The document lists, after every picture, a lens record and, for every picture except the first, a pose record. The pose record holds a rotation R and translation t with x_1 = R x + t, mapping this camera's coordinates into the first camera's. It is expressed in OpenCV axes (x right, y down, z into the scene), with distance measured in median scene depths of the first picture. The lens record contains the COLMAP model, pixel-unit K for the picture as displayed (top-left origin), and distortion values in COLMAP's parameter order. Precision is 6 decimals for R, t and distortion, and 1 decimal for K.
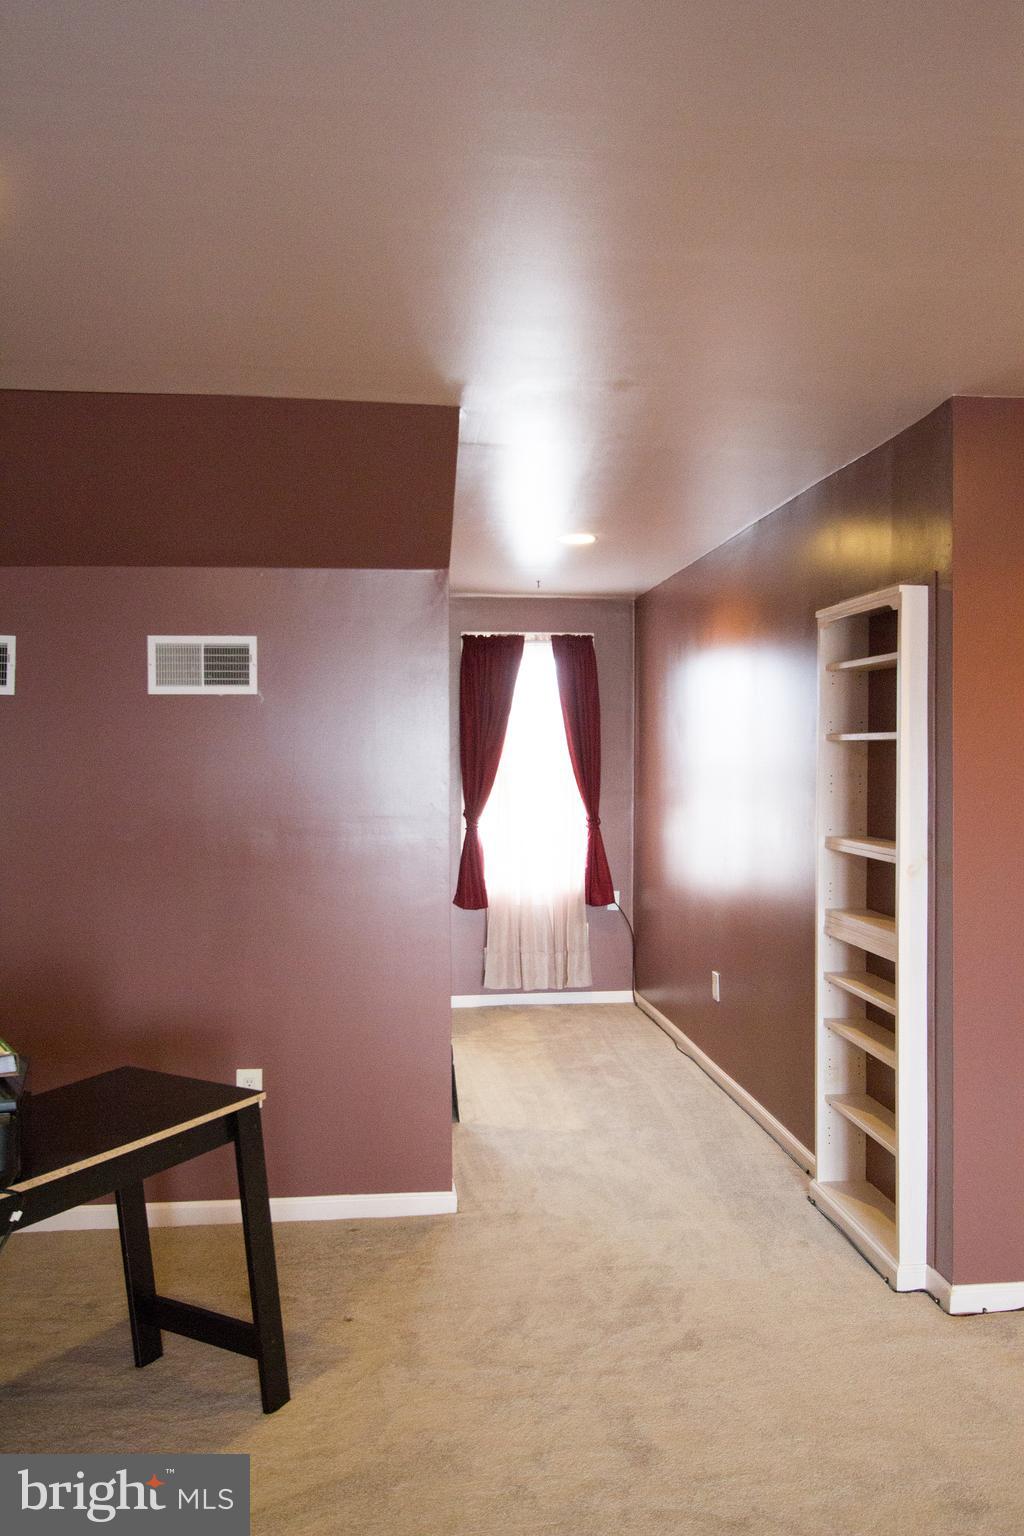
lens RADIAL K [[1192.5, 0, 511.6], [0, 1192.5, 768.5], [0, 0, 1]] dist [-0.008597, 0.004472]
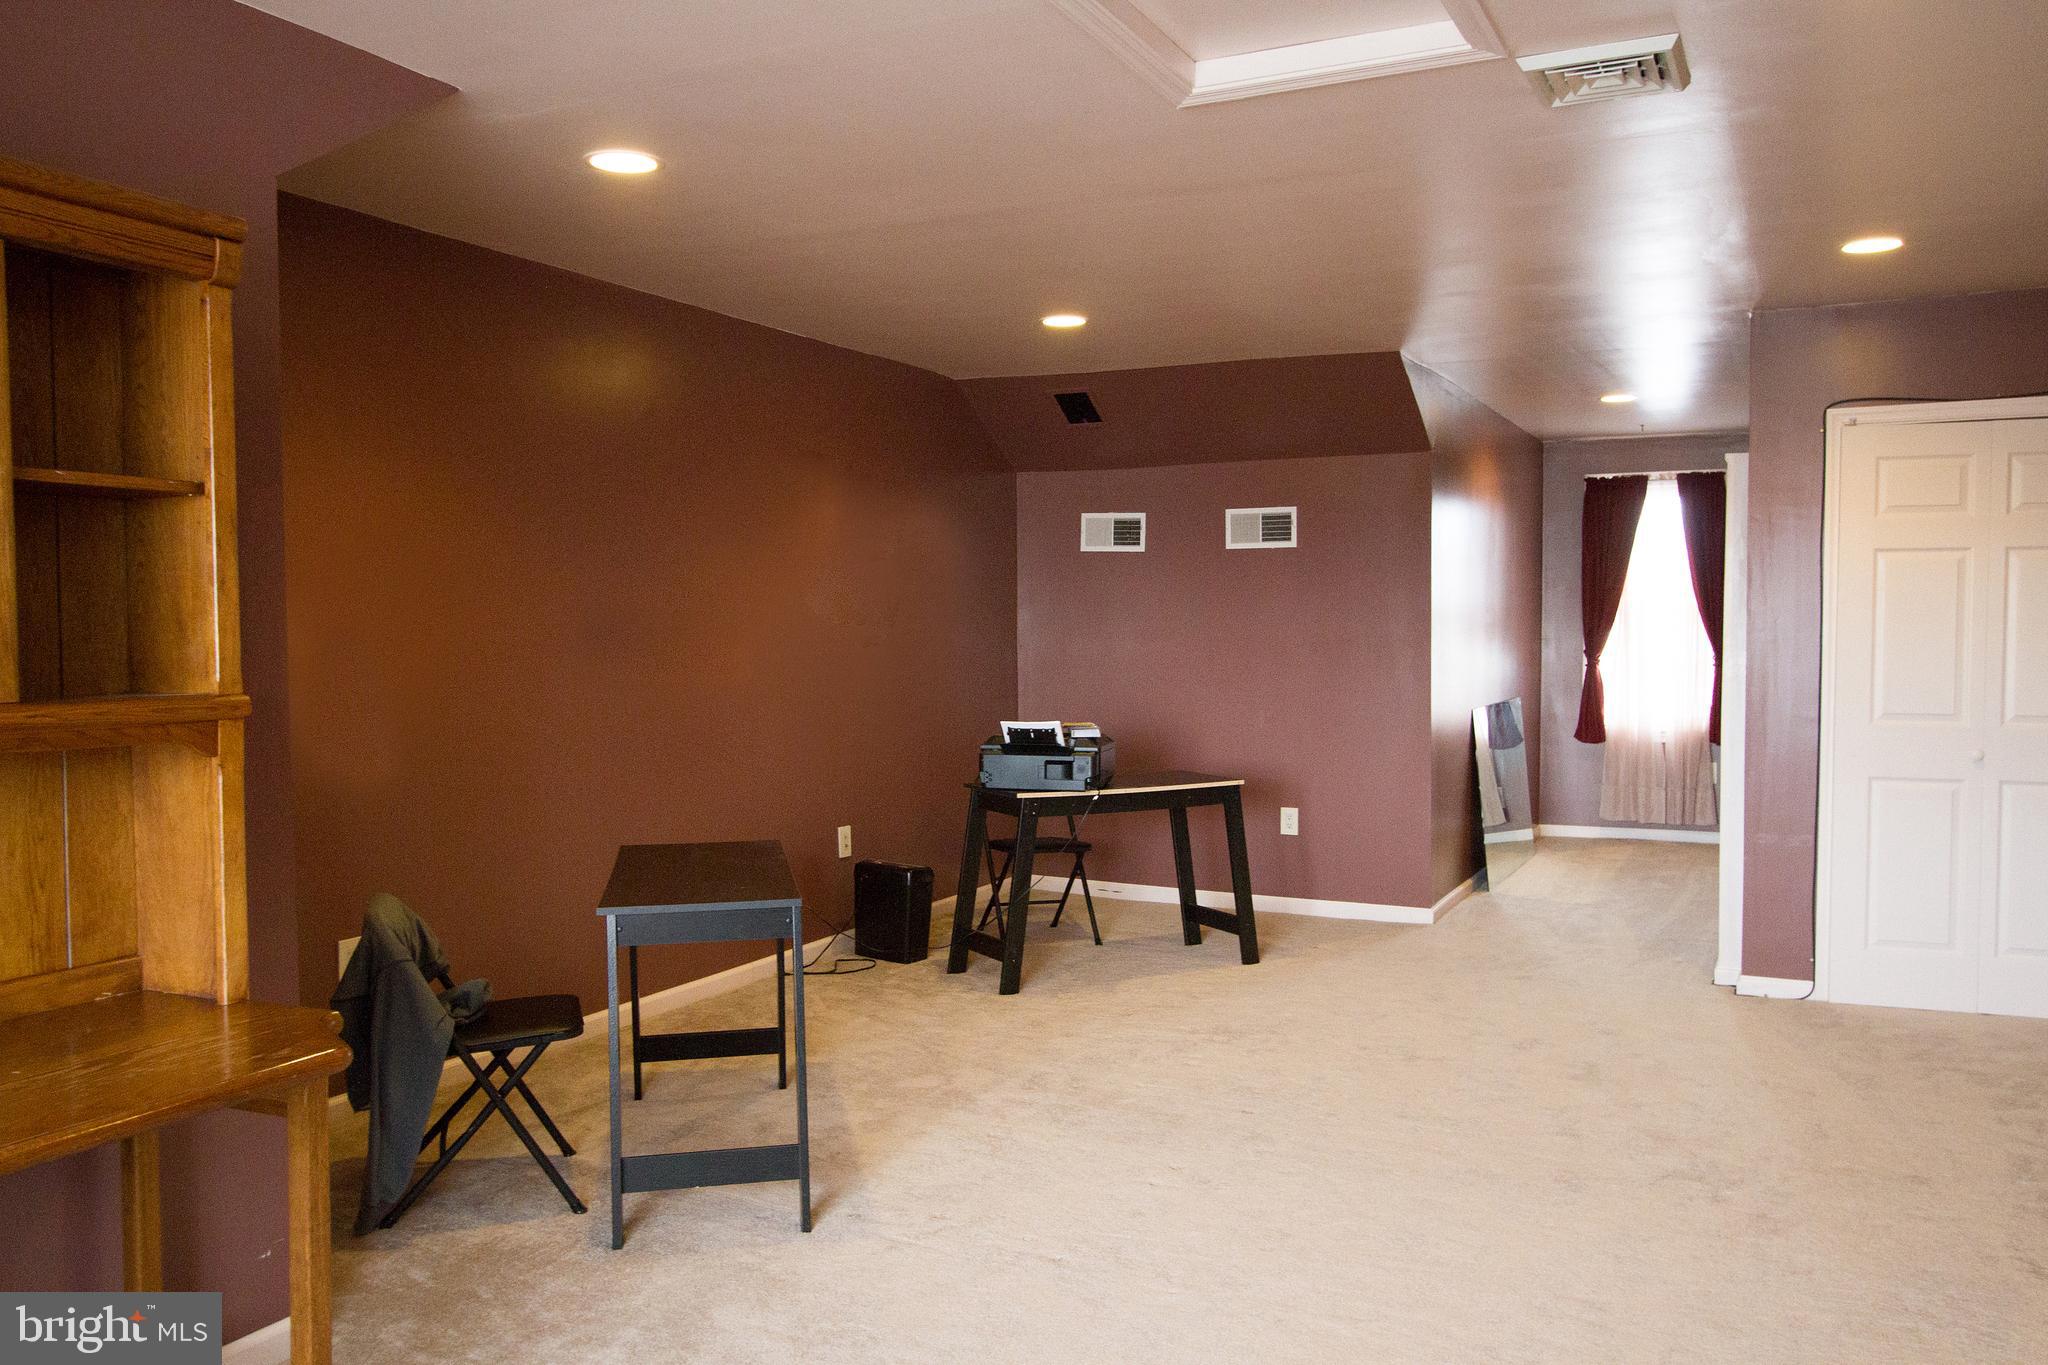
lens RADIAL K [[1590.1, 0, 1021.7], [0, 1590.1, 683.9], [0, 0, 1]] dist [-0.008597, 0.004472]
pose [[0.843763, 0.019779, -0.536351, 0.290798], [-0.001562, 0.999407, 0.034397, 0.020034], [0.536713, -0.028185, 0.843294, -0.430638]]
